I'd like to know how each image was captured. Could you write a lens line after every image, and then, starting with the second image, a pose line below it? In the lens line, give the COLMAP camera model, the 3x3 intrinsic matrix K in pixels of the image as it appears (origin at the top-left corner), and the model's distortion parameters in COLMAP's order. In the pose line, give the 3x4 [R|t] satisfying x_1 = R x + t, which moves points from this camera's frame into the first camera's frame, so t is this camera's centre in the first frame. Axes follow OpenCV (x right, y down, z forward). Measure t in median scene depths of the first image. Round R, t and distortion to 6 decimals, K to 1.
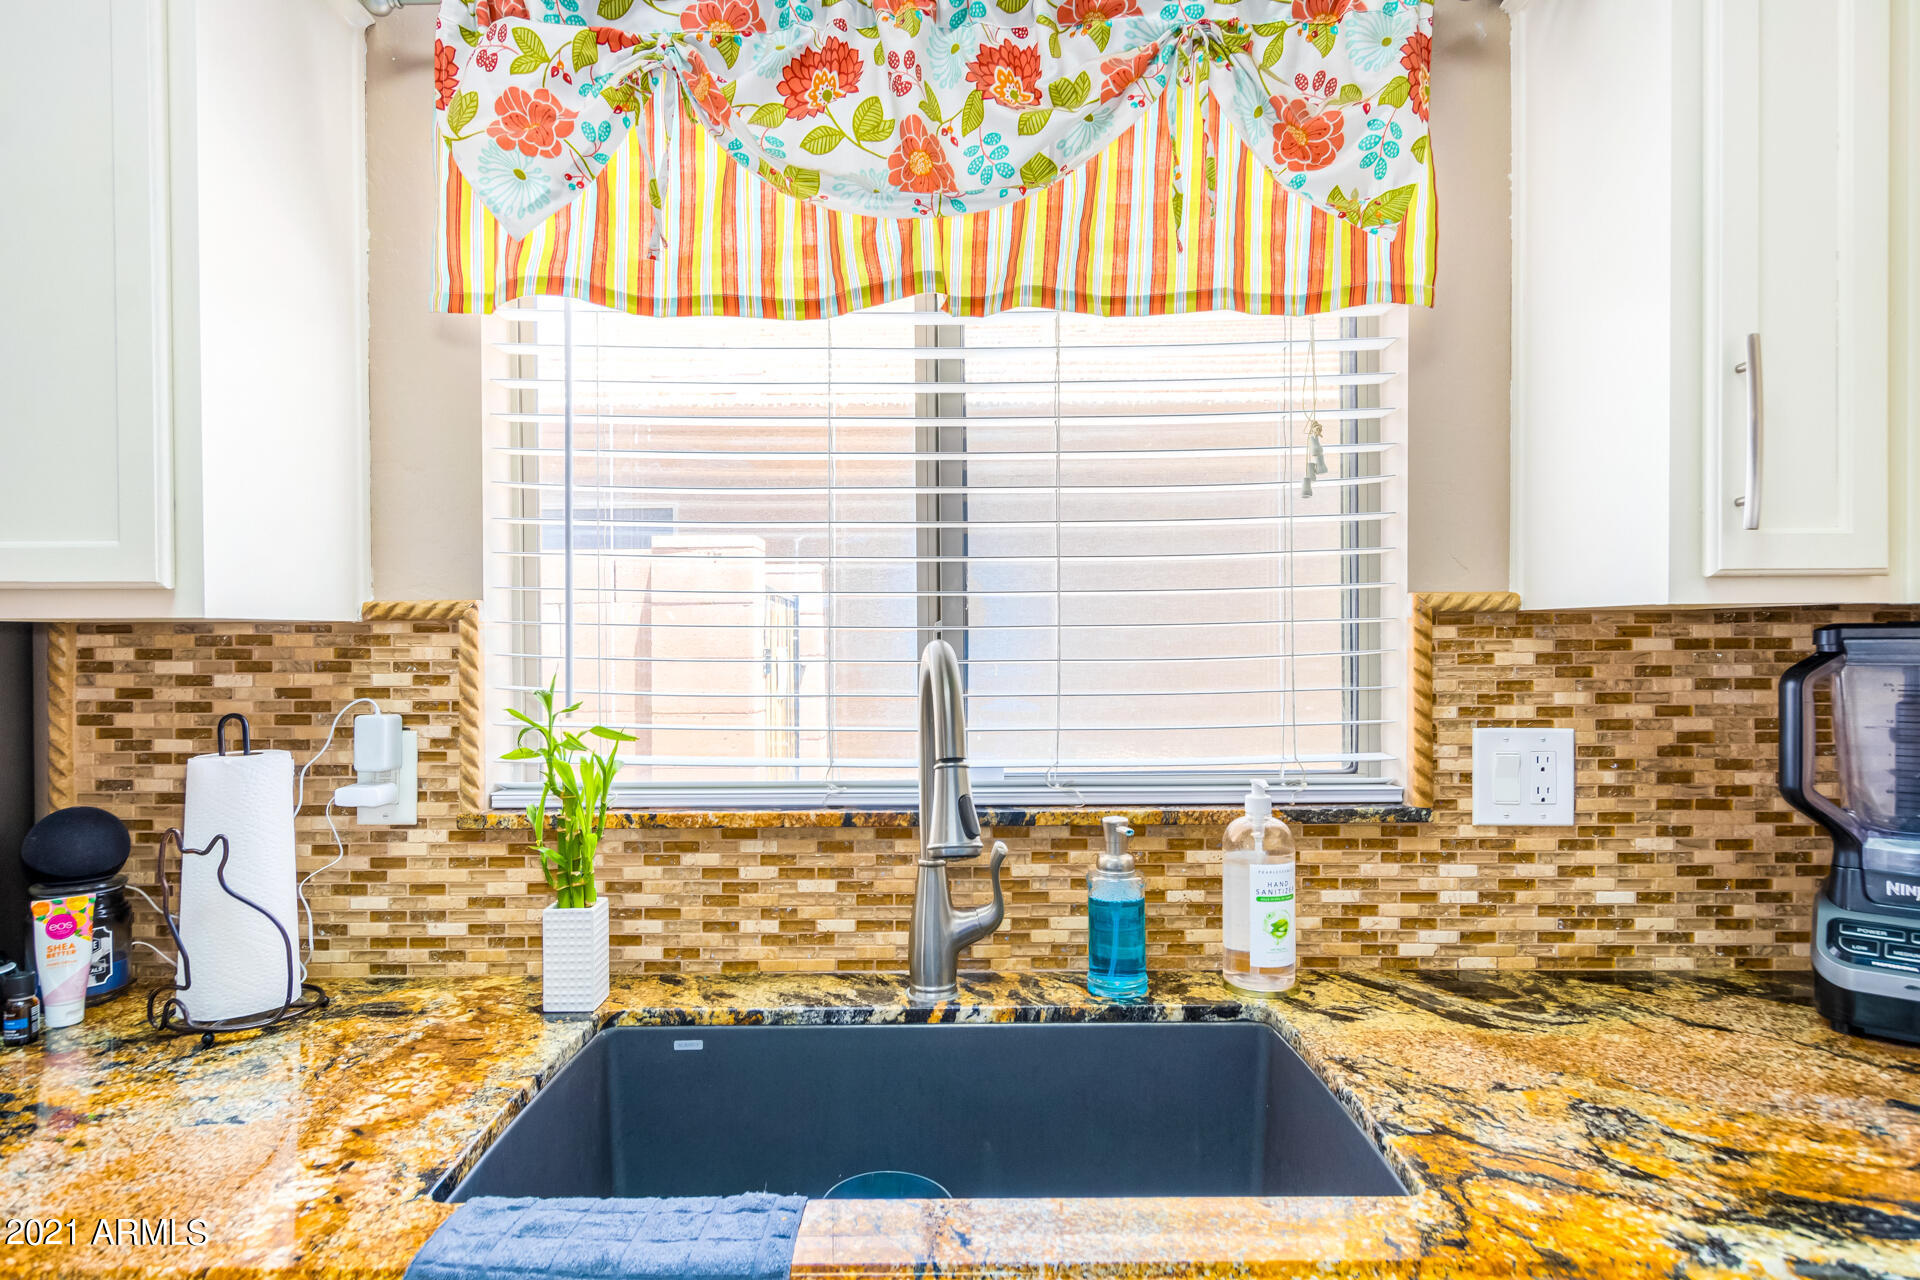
lens RADIAL K [[1071.9, 0, 960.1], [0, 1071.9, 654.4], [0, 0, 1]] dist [0.015330, 0.000013]
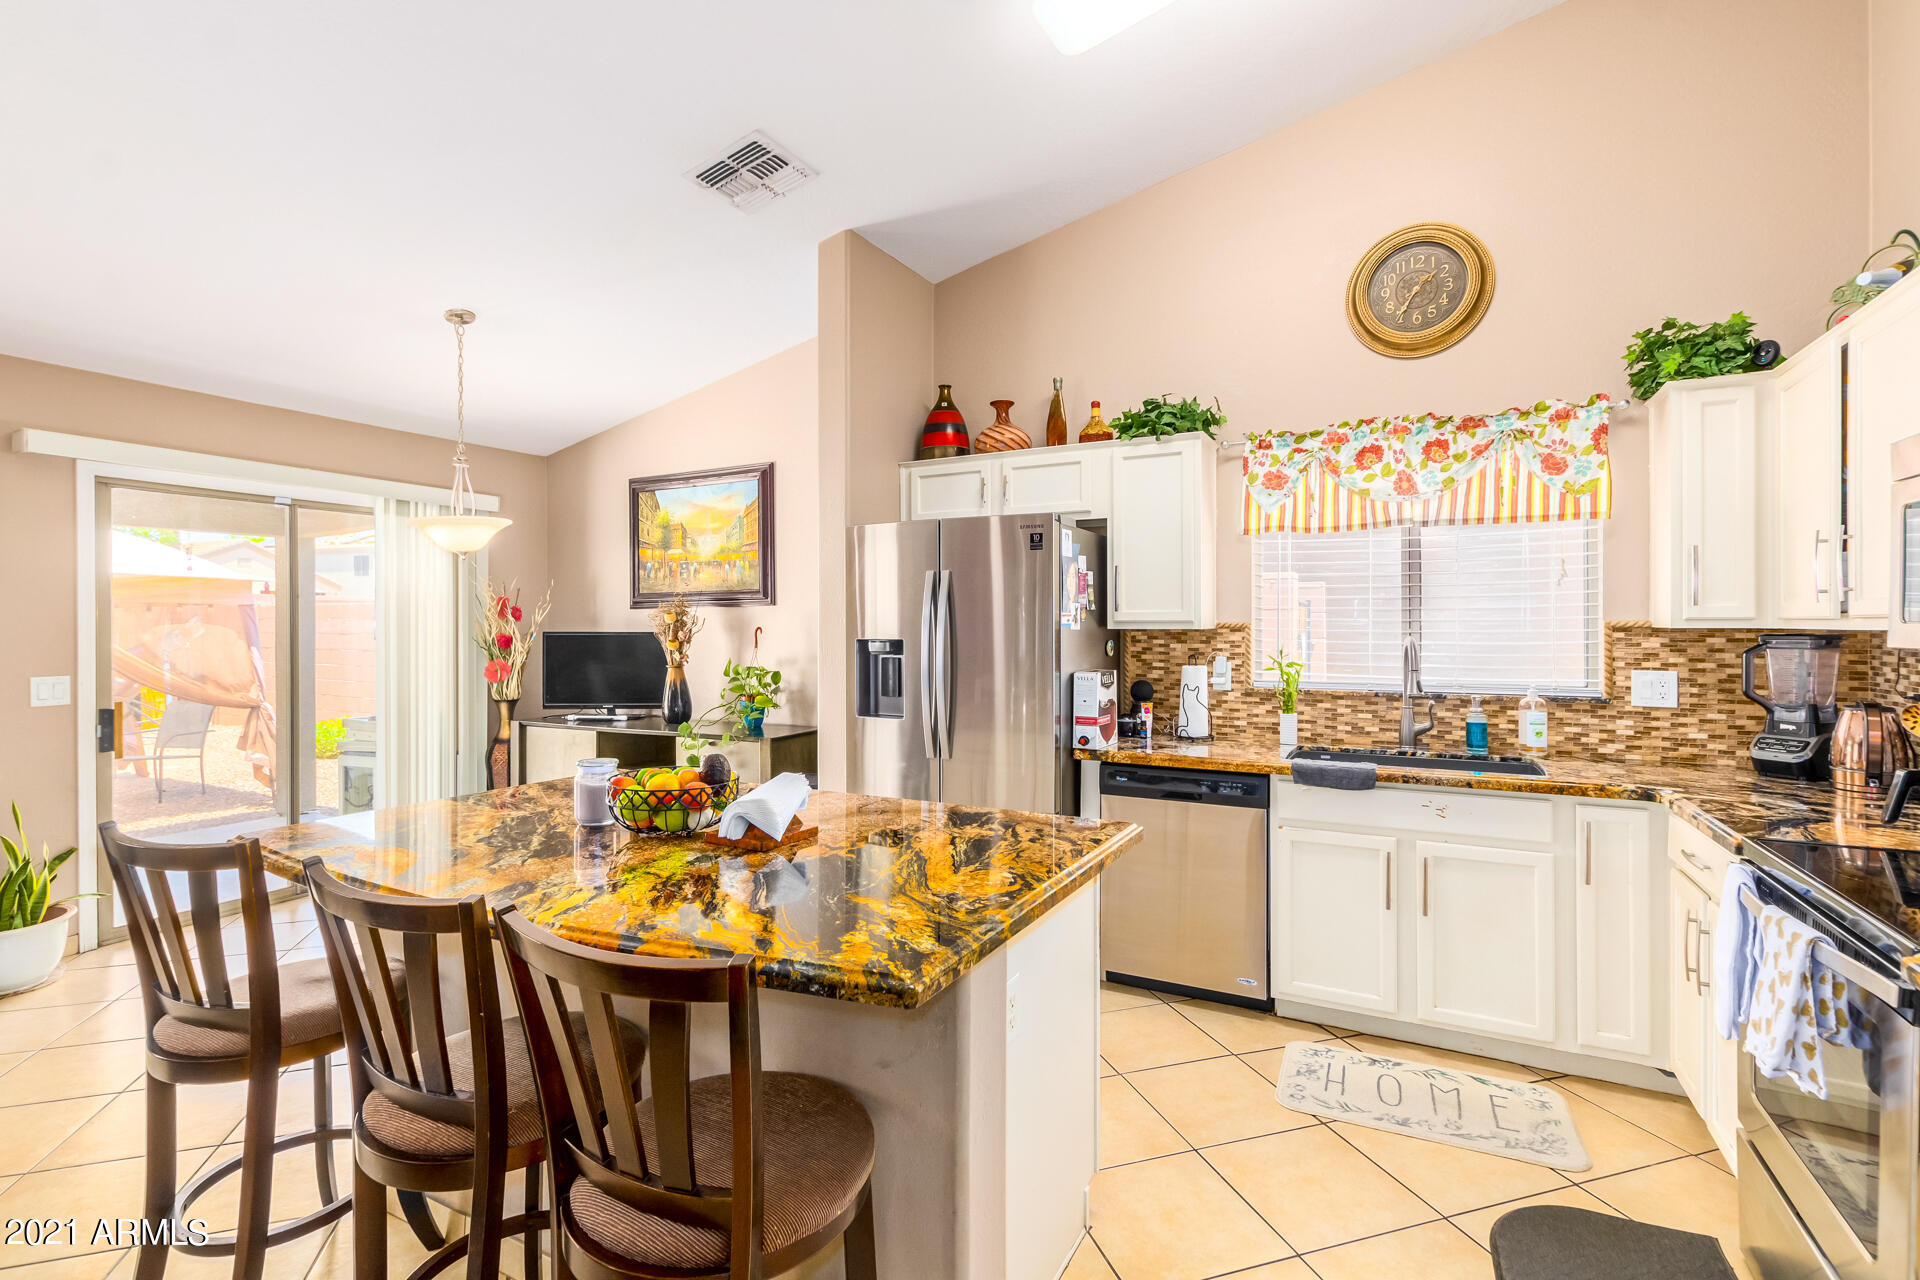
lens RADIAL K [[885.3, 0, 959.9], [0, 885.3, 626.3], [0, 0, 1]] dist [0.003903, 0.000081]
pose [[0.883954, 0.005110, -0.467545, 0.025143], [-0.006591, 0.999977, -0.001533, -0.028045], [0.467527, 0.004436, 0.883968, -1.774237]]
